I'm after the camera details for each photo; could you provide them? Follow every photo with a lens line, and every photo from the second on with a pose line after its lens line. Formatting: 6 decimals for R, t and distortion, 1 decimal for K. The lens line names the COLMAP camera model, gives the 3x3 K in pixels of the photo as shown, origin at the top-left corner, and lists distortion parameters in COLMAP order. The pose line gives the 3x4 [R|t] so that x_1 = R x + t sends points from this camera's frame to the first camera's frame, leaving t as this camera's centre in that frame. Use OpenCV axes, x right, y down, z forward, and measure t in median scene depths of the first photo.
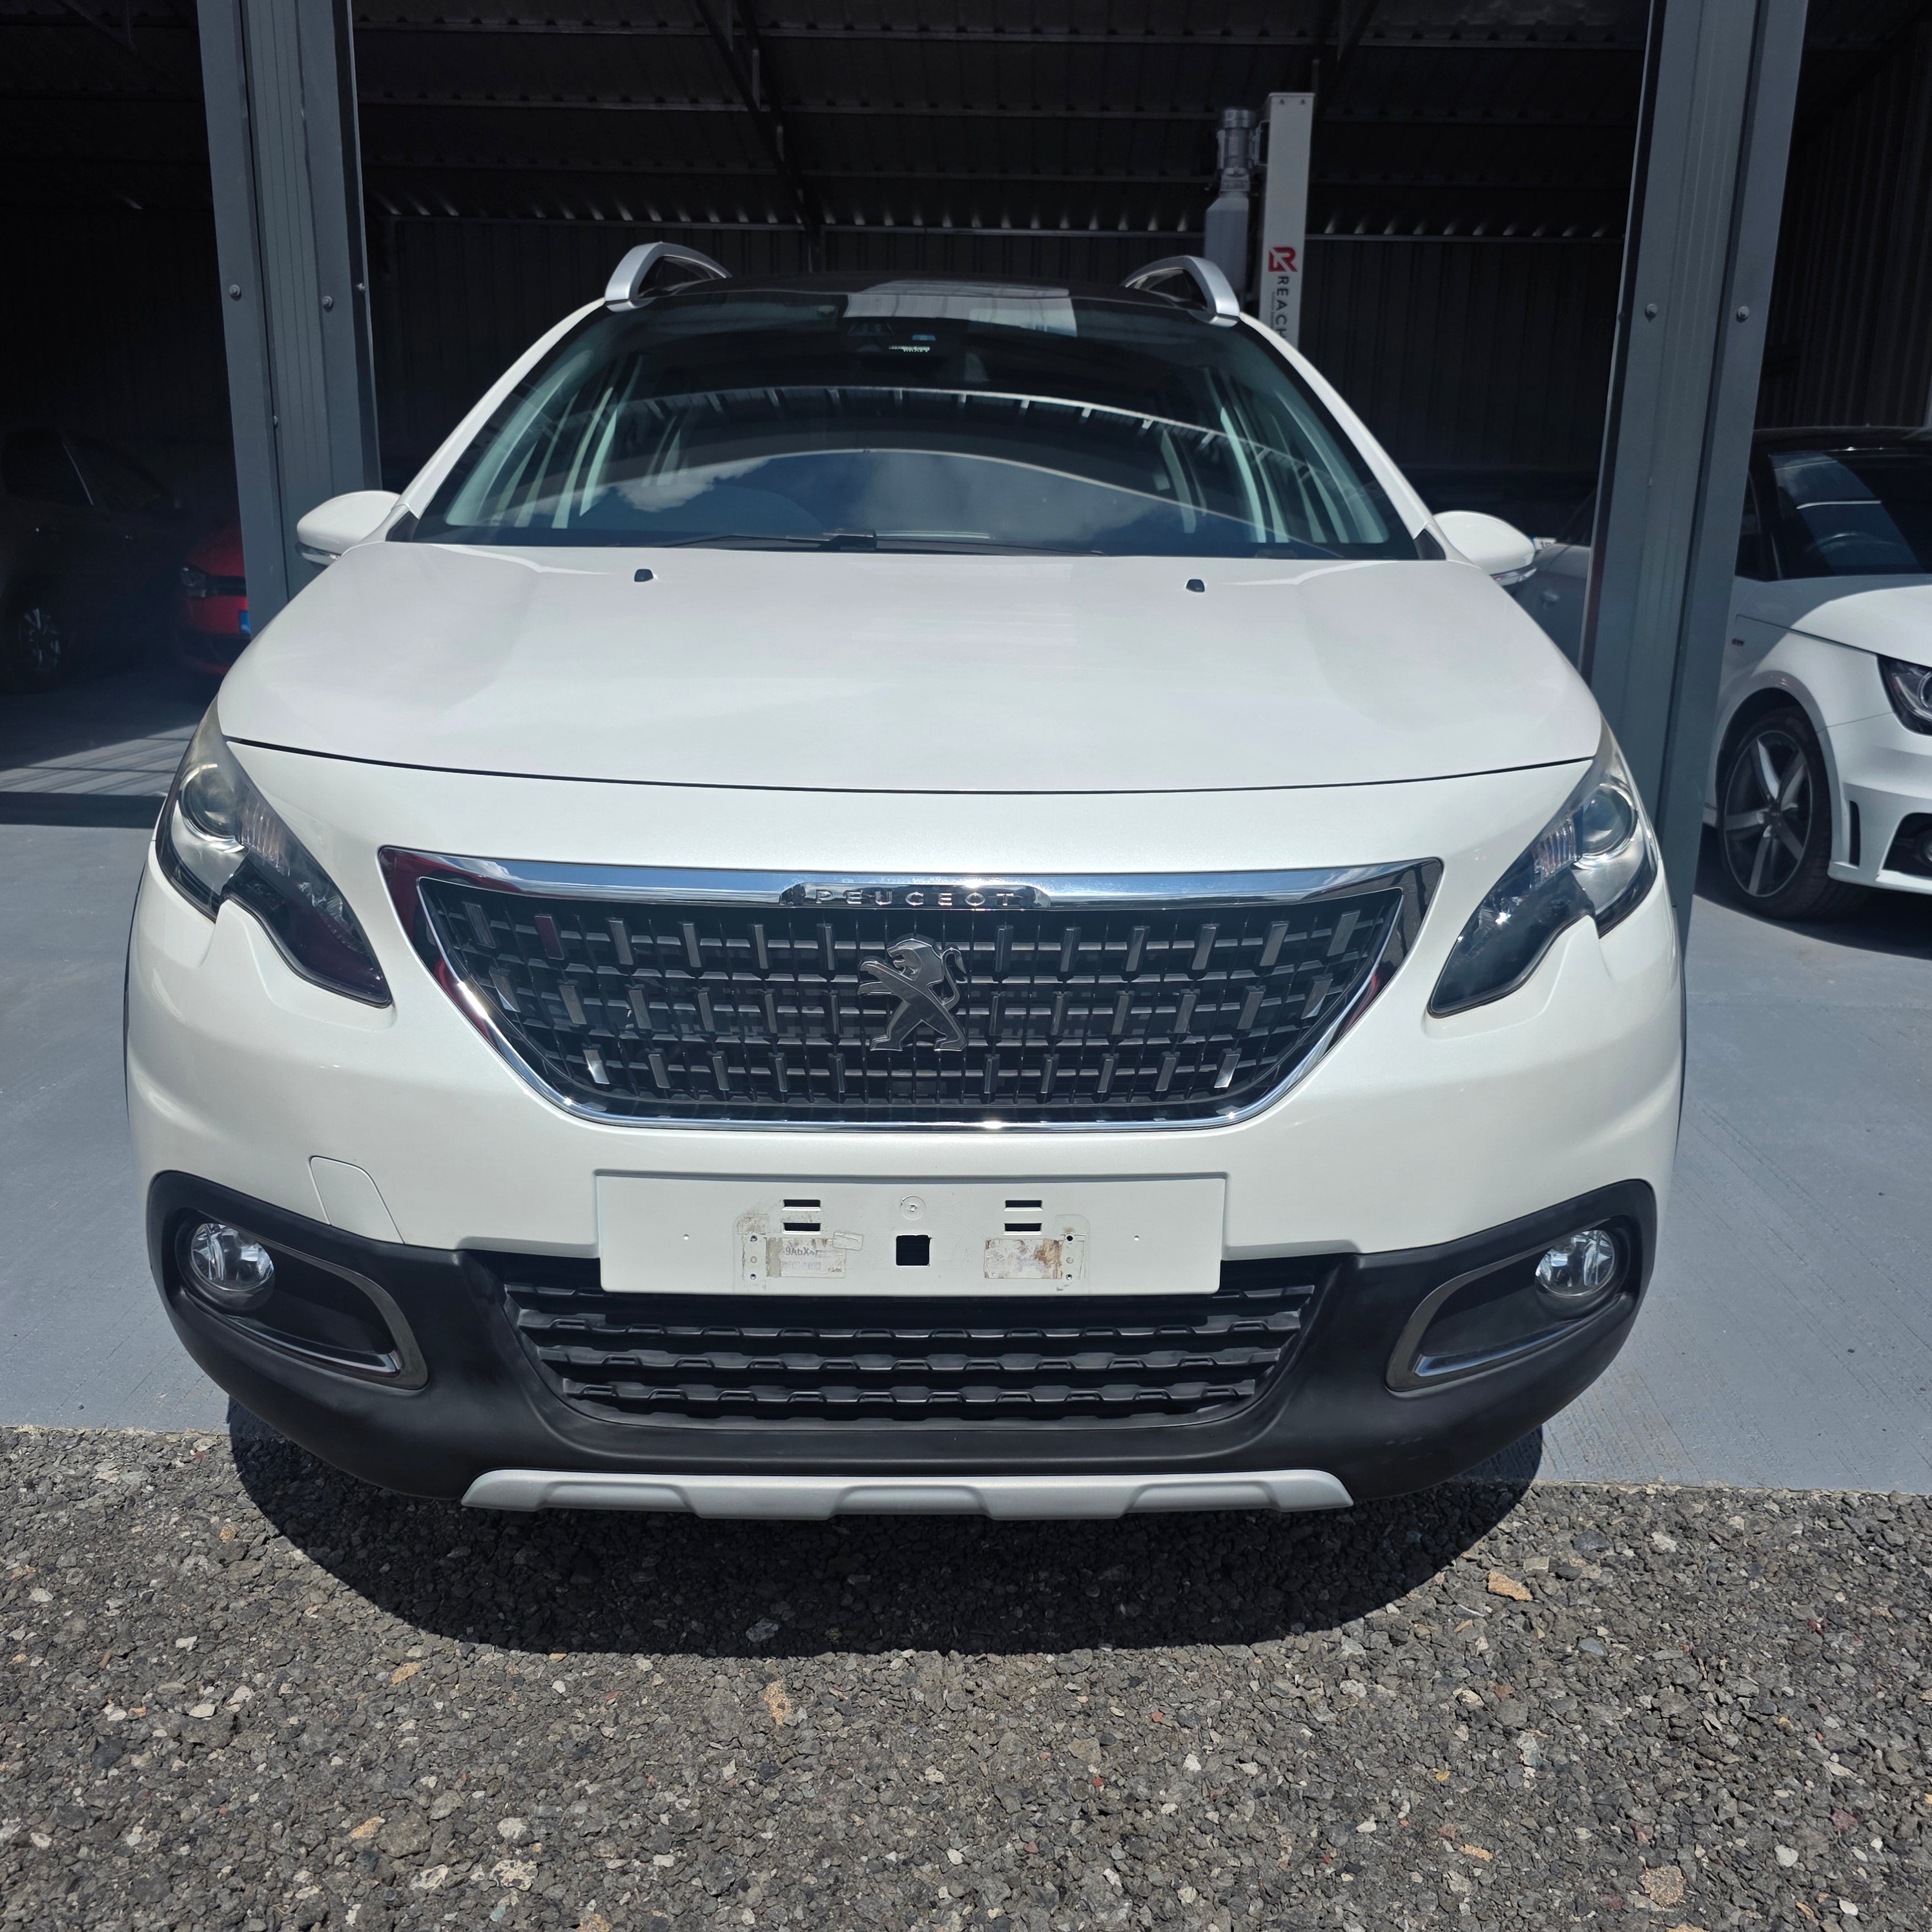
lens RADIAL K [[1739.7, 0, 970.4], [0, 1739.7, 958.6], [0, 0, 1]] dist [0.017144, 0.000000]
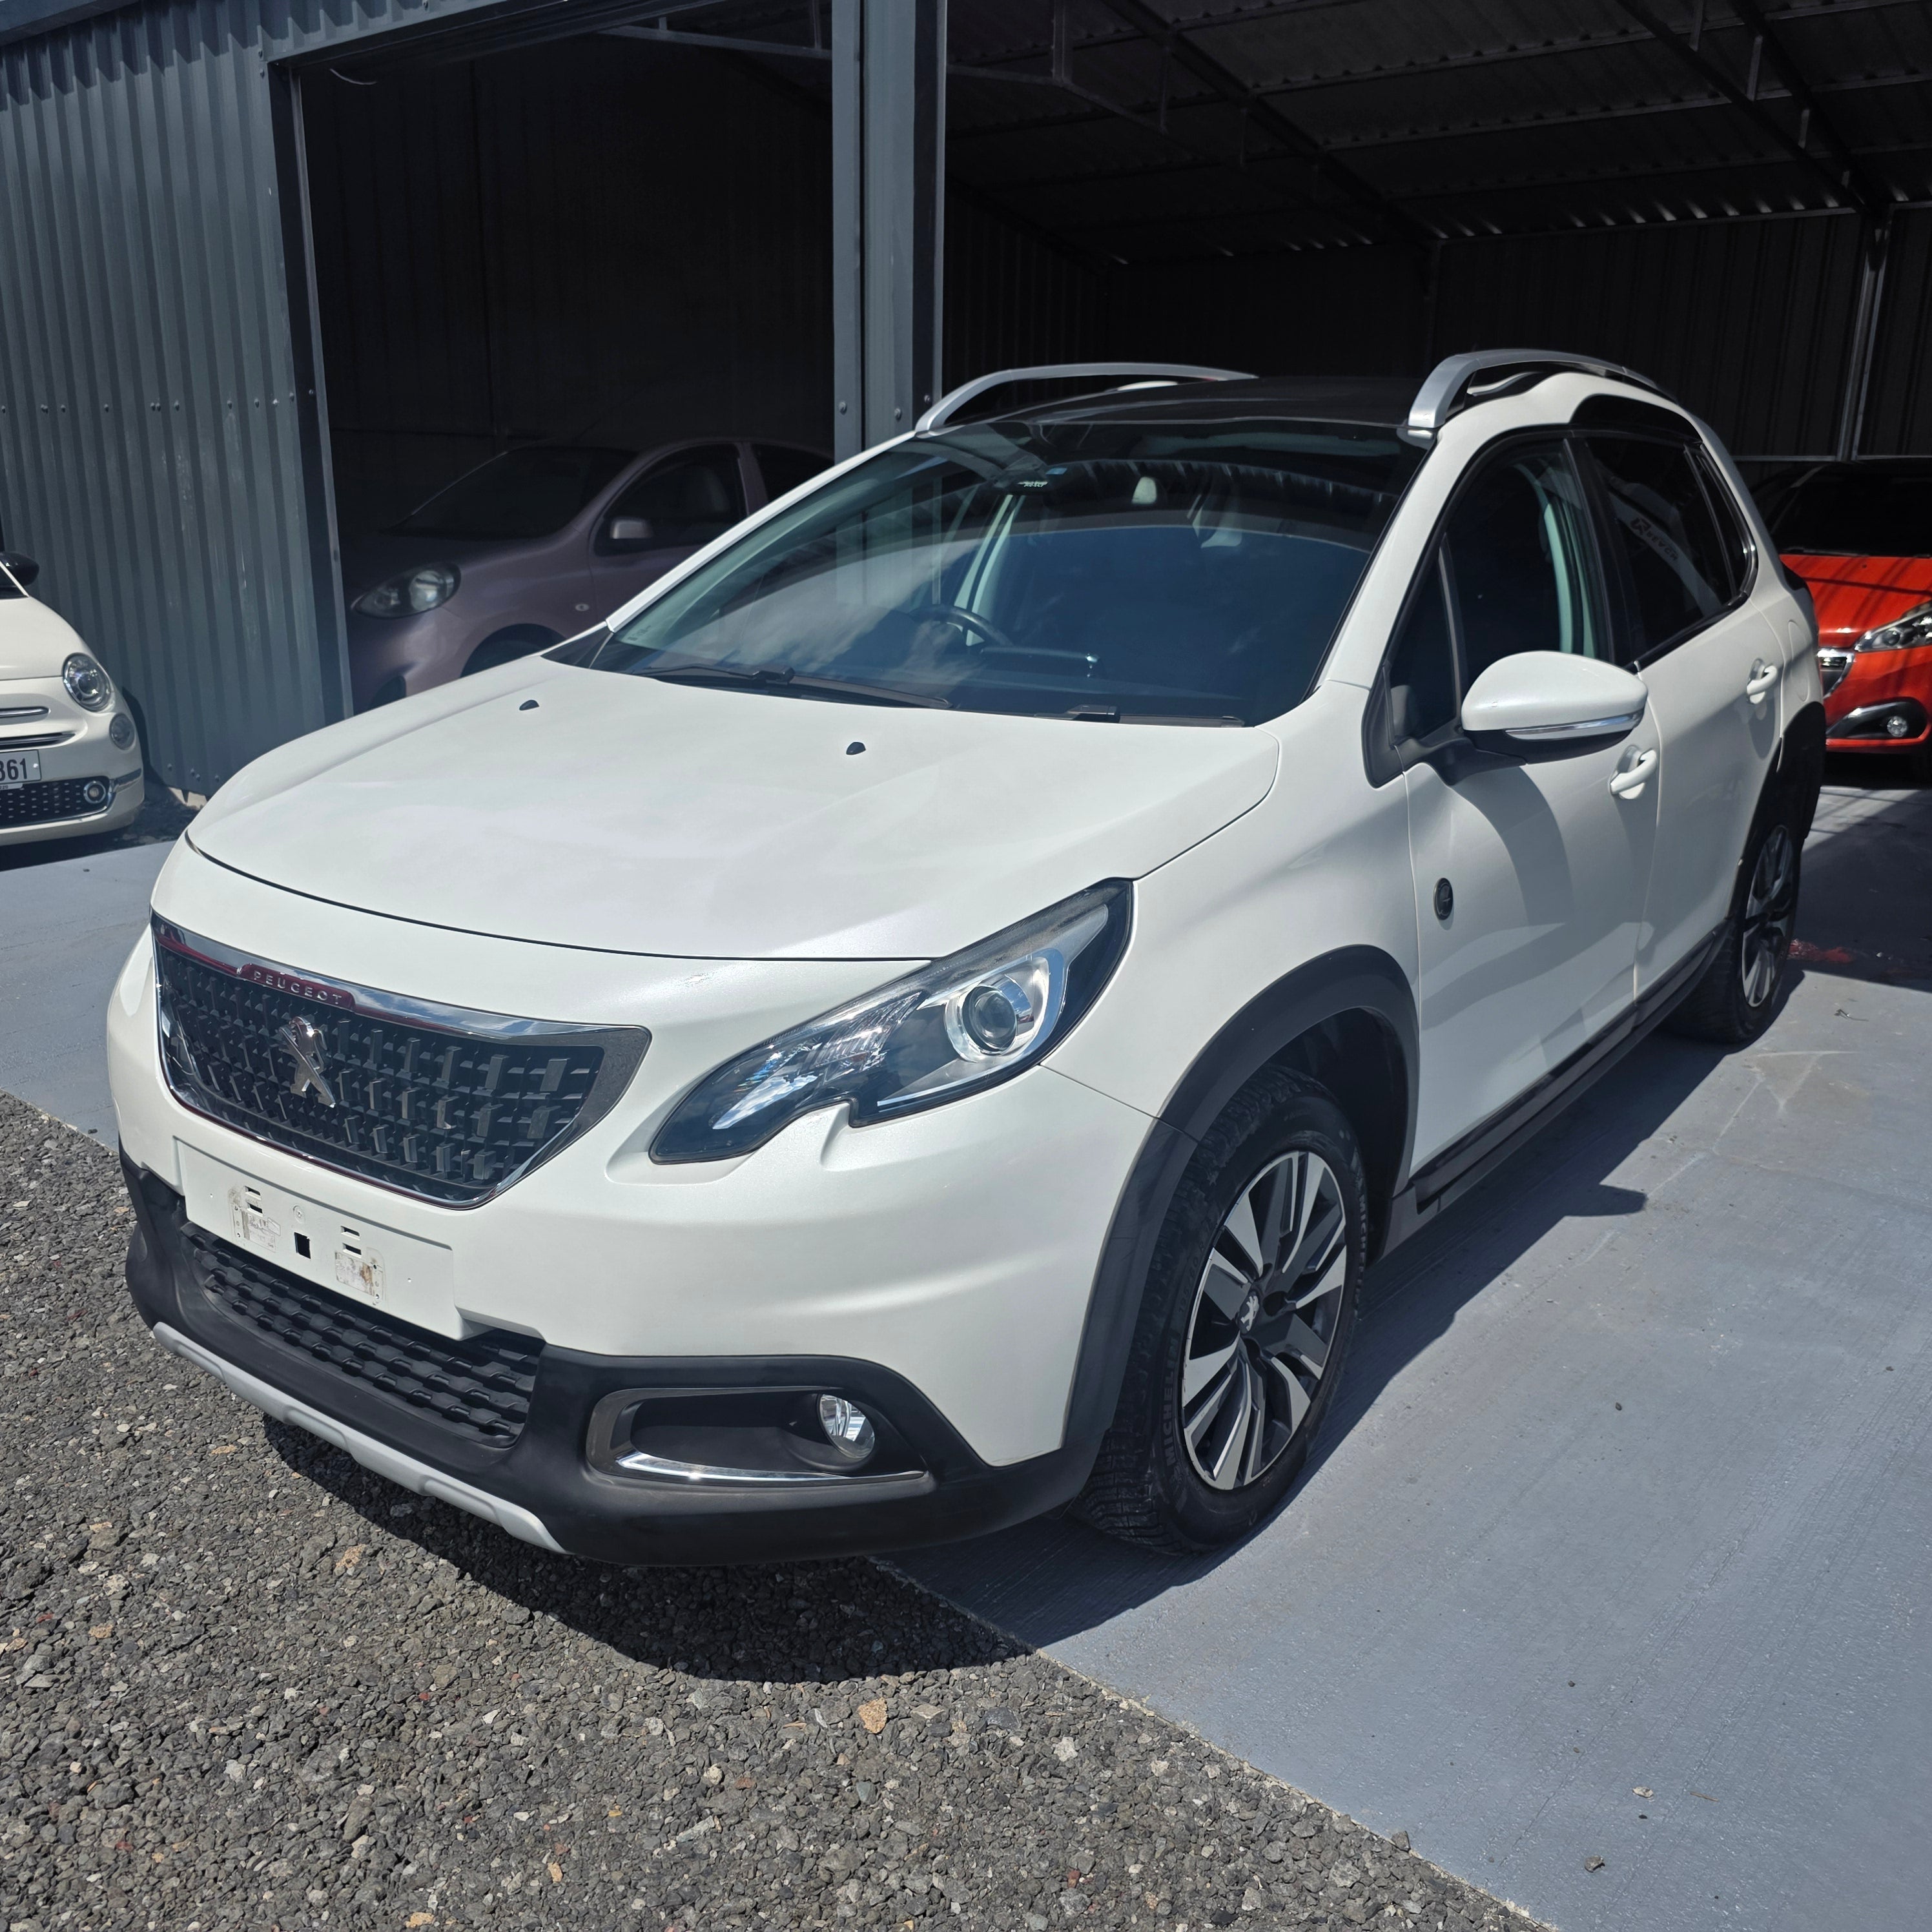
lens RADIAL K [[1739.7, 0, 1007.0], [0, 1739.7, 955.9], [0, 0, 1]] dist [0.017144, 0.000000]
pose [[0.793754, 0.153015, -0.588678, 1.000160], [-0.147248, 0.987391, 0.058108, -0.183934], [0.590146, 0.040558, 0.806277, 0.186257]]
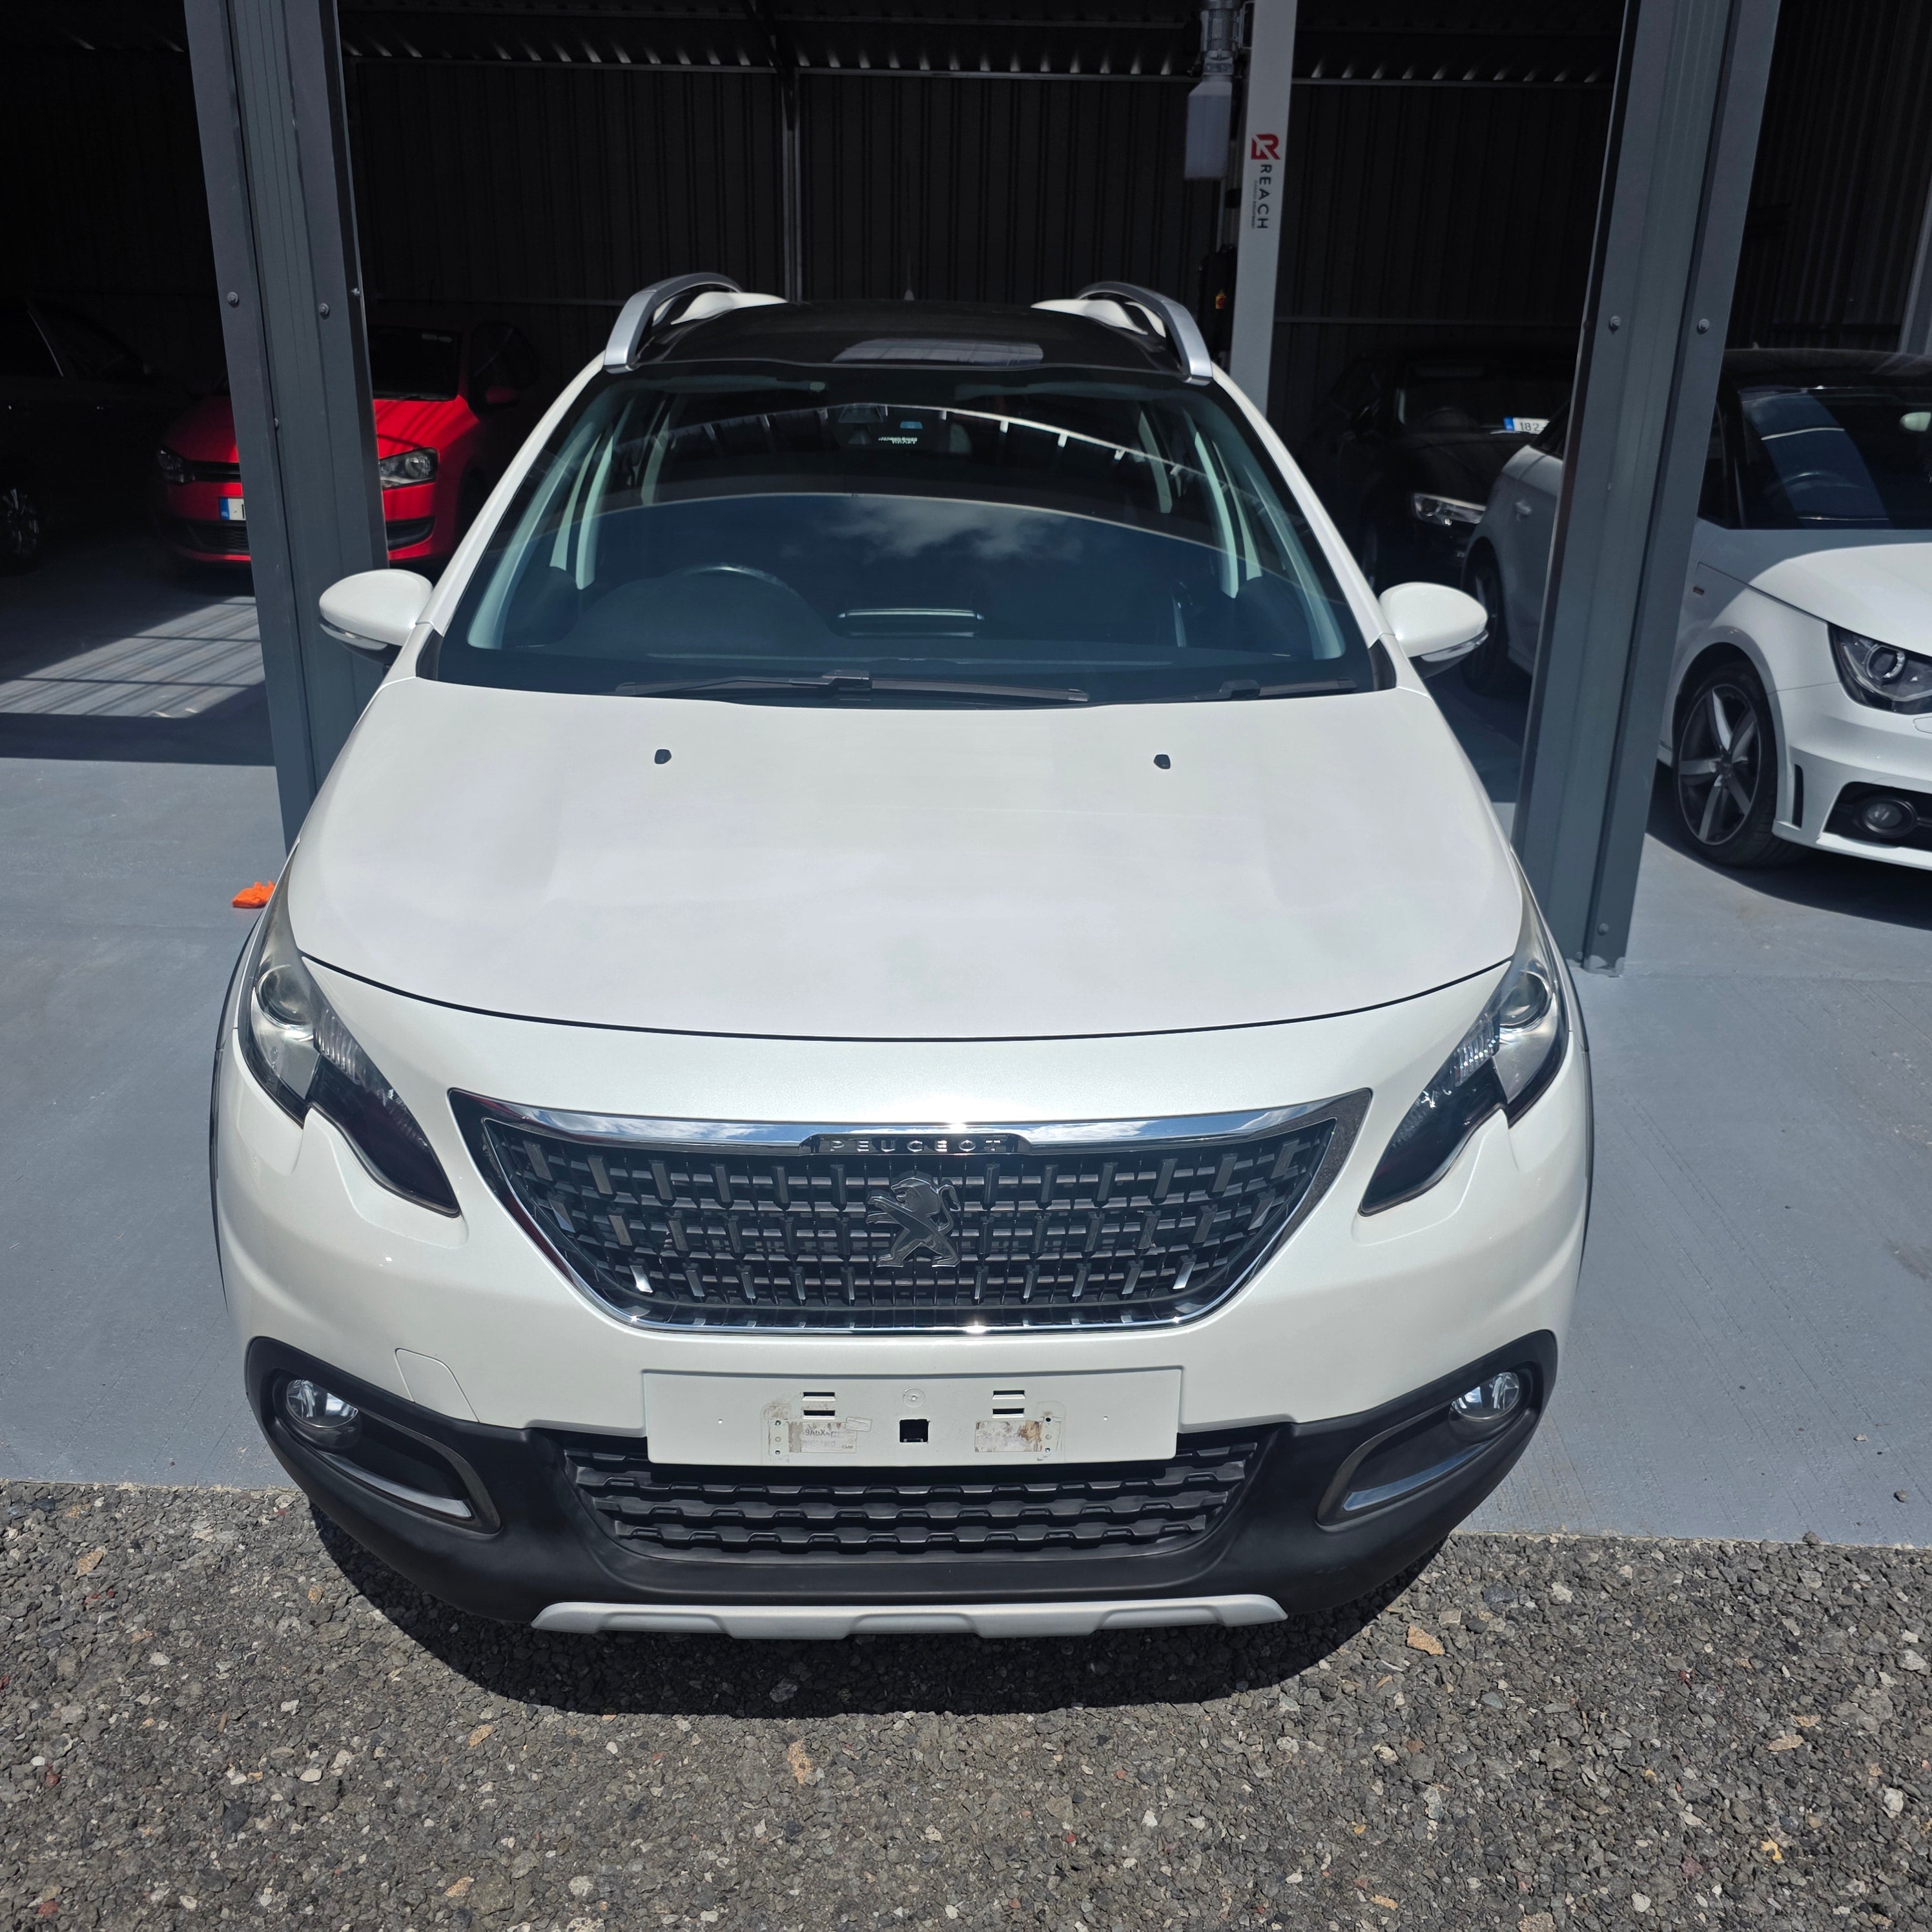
lens RADIAL K [[1739.7, 0, 961.4], [0, 1739.7, 930.2], [0, 0, 1]] dist [0.017144, 0.000000]
pose [[0.999970, -0.002729, 0.007194, -0.007647], [0.002032, 0.995449, 0.095276, -0.239879], [-0.007422, -0.095259, 0.995425, -0.117735]]
